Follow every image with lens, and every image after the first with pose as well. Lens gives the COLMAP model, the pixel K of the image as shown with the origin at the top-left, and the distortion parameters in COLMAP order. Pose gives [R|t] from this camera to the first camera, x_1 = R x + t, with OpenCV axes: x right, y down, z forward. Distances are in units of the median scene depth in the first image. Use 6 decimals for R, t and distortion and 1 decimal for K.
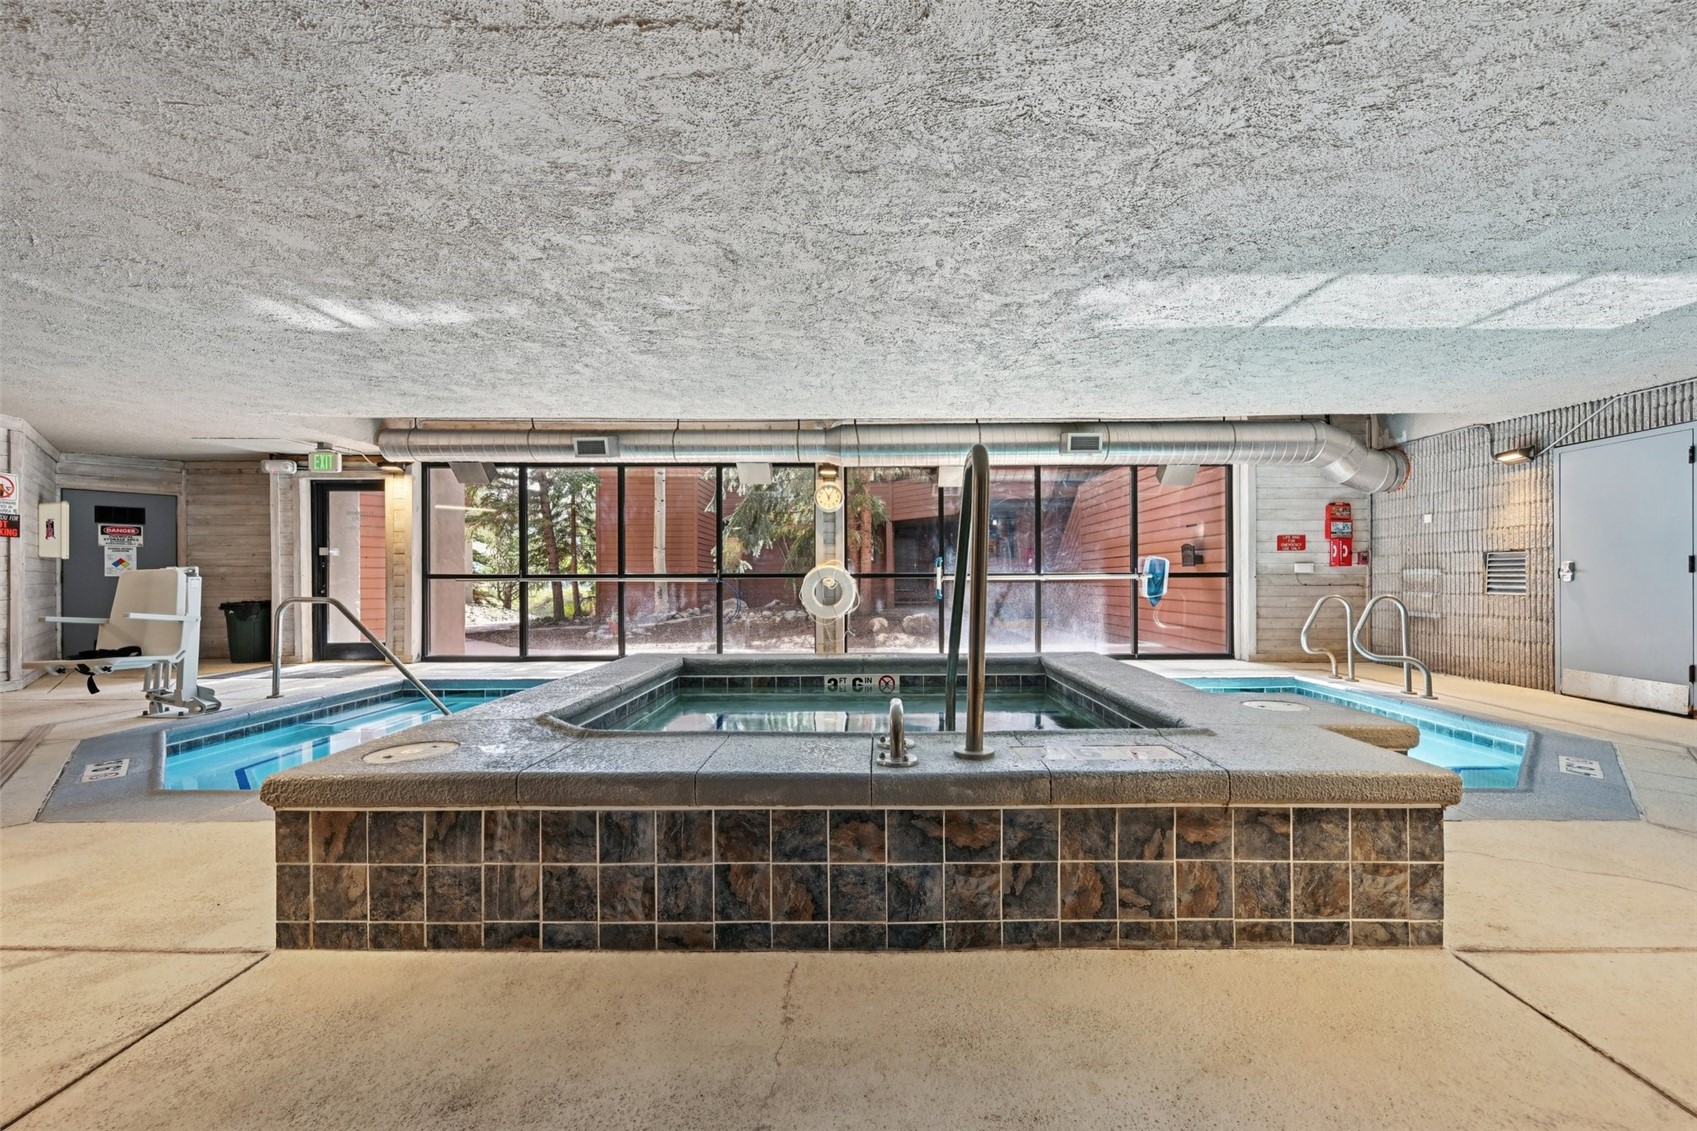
lens RADIAL K [[694.0, 0, 872.0], [0, 694.0, 583.3], [0, 0, 1]] dist [0.001725, 0.000074]
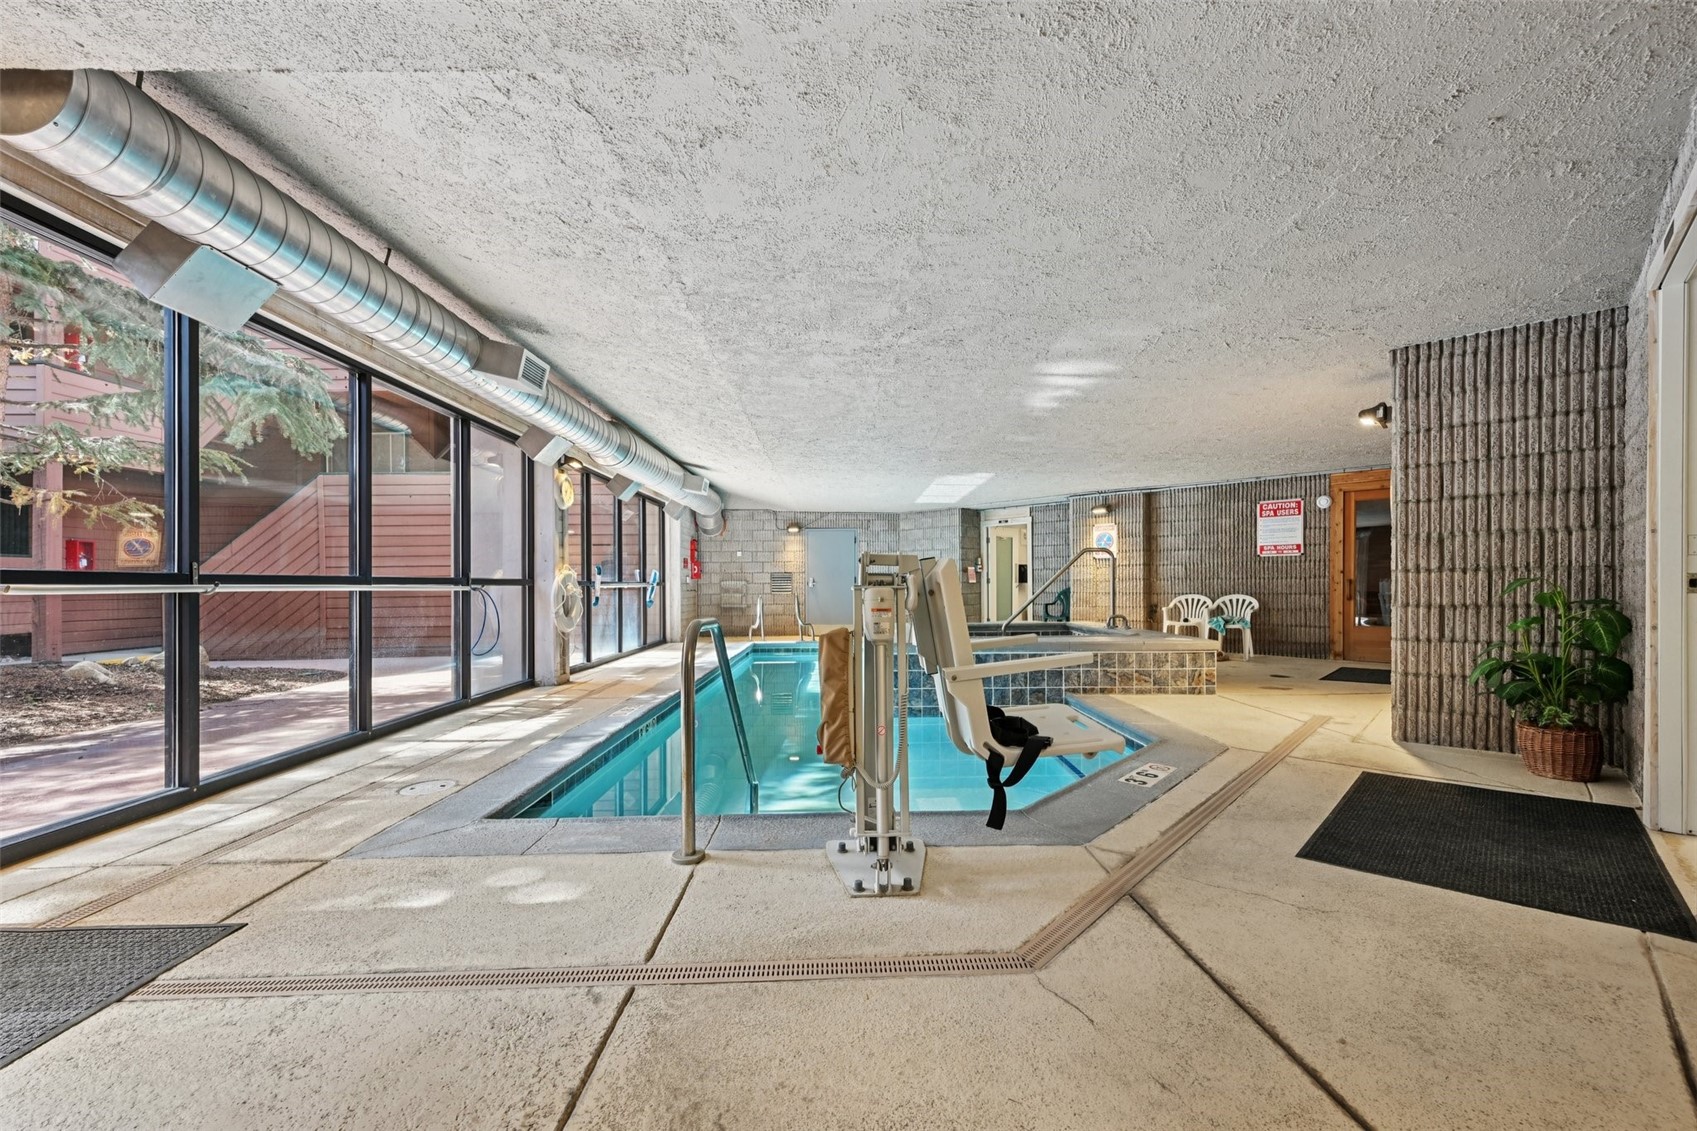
lens RADIAL K [[694.0, 0, 872.0], [0, 694.0, 583.3], [0, 0, 1]] dist [0.001725, 0.000074]
pose [[-0.045318, 0.008264, 0.998938, -0.953649], [0.014064, 0.999872, -0.007634, 0.003861], [-0.998874, 0.013703, -0.045428, 0.660179]]
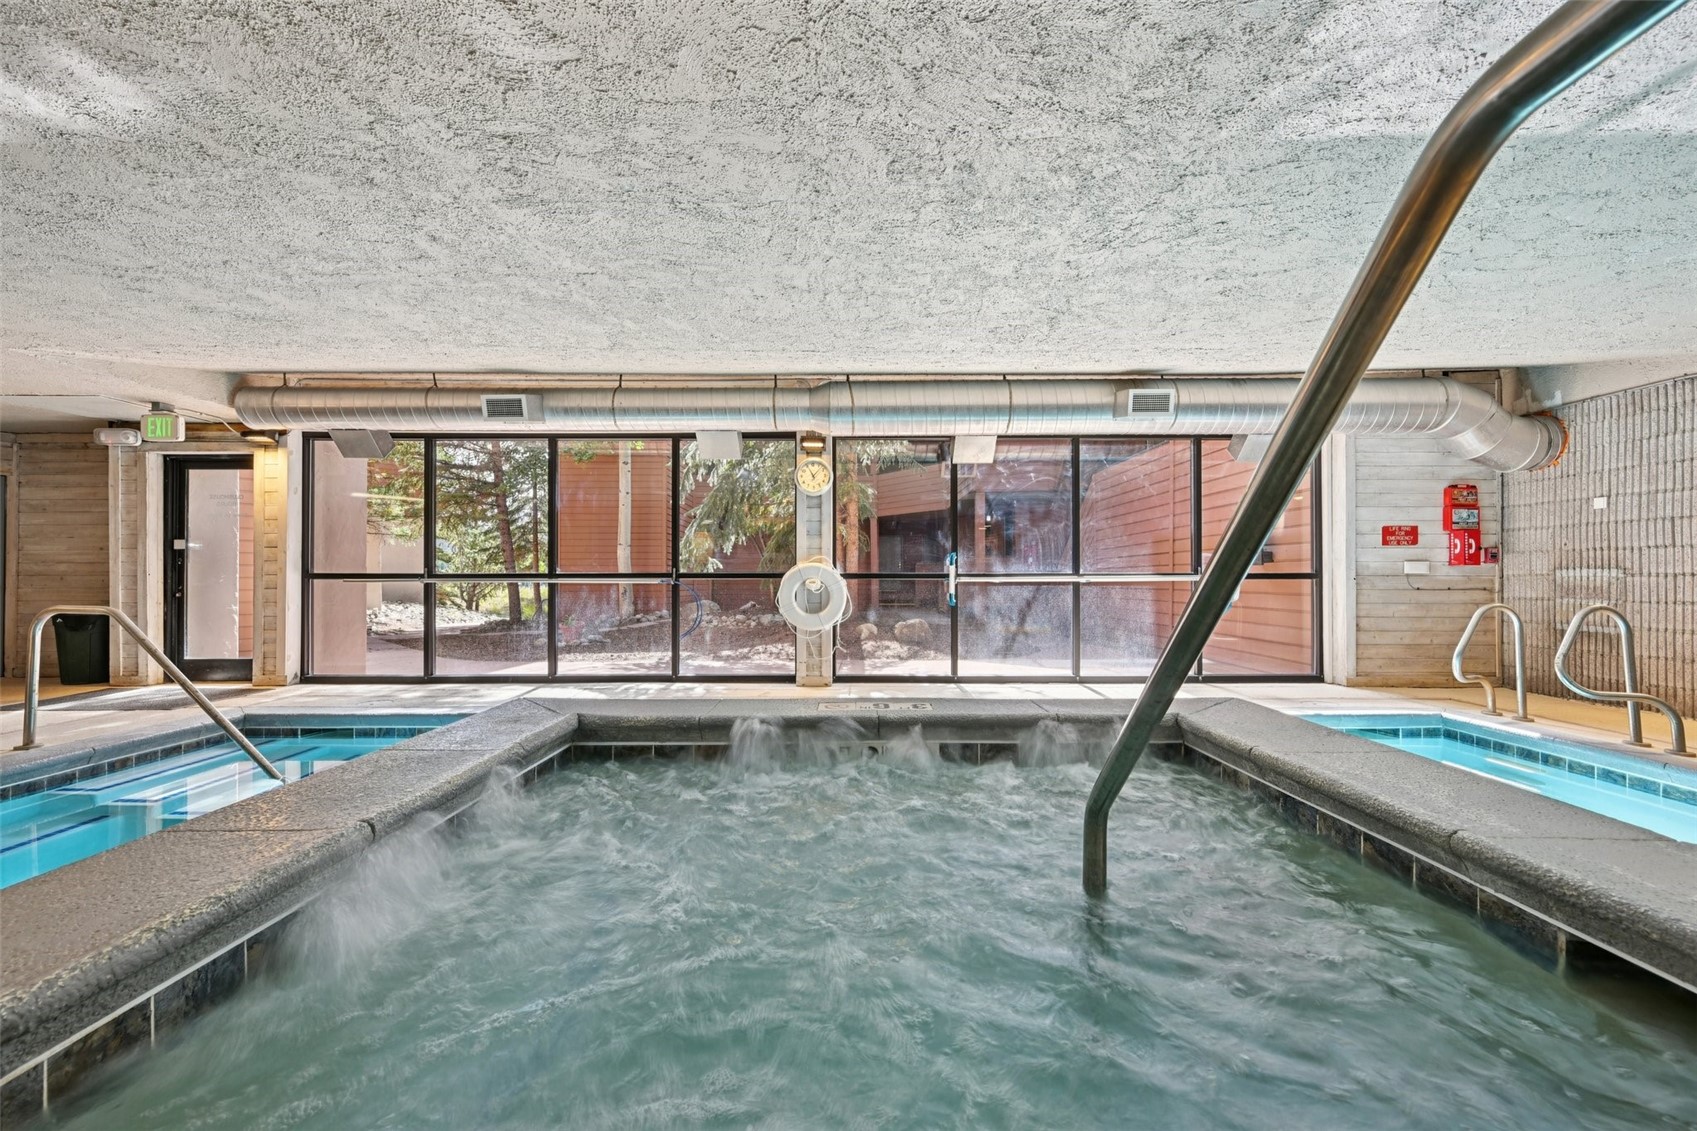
lens RADIAL K [[670.2, 0, 849.9], [0, 670.2, 573.1], [0, 0, 1]] dist [0.000003, 0.000007]
pose [[0.999993, 0.002054, 0.003081, -0.023061], [-0.002007, 0.999887, -0.014912, -0.003123], [-0.003111, 0.014906, 0.999884, 0.241419]]
